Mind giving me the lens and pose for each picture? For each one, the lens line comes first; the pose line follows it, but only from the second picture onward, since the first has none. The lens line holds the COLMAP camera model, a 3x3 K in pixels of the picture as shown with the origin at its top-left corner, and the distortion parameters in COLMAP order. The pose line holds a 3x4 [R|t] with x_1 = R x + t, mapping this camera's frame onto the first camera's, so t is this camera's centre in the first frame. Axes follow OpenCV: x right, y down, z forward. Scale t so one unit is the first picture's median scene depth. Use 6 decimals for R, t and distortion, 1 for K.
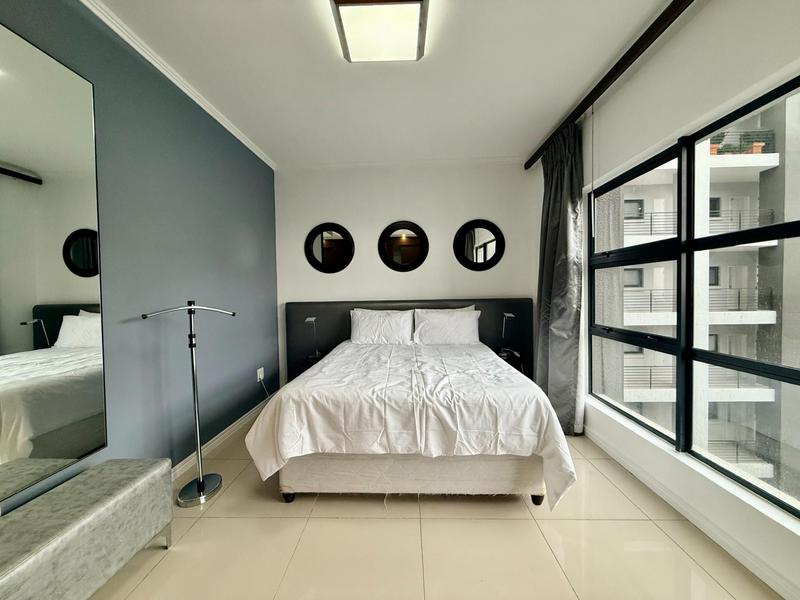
lens RADIAL K [[319.1, 0, 399.8], [0, 319.1, 298.9], [0, 0, 1]] dist [-0.000334, 0.000850]
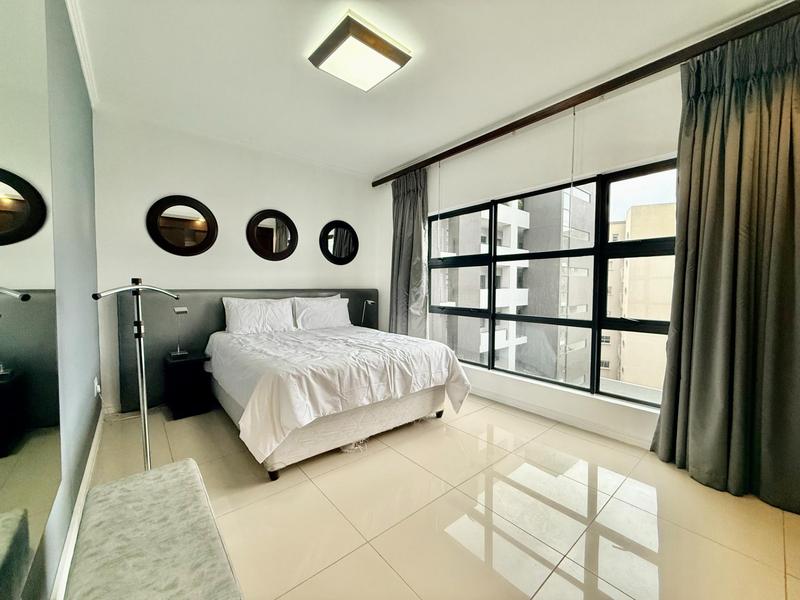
lens RADIAL K [[319.1, 0, 393.8], [0, 319.1, 300.3], [0, 0, 1]] dist [-0.000334, 0.000850]
pose [[0.746817, -0.007847, 0.664983, -0.786124], [-0.000630, 0.999922, 0.012507, 0.055147], [-0.665029, -0.009759, 0.746754, -0.007487]]
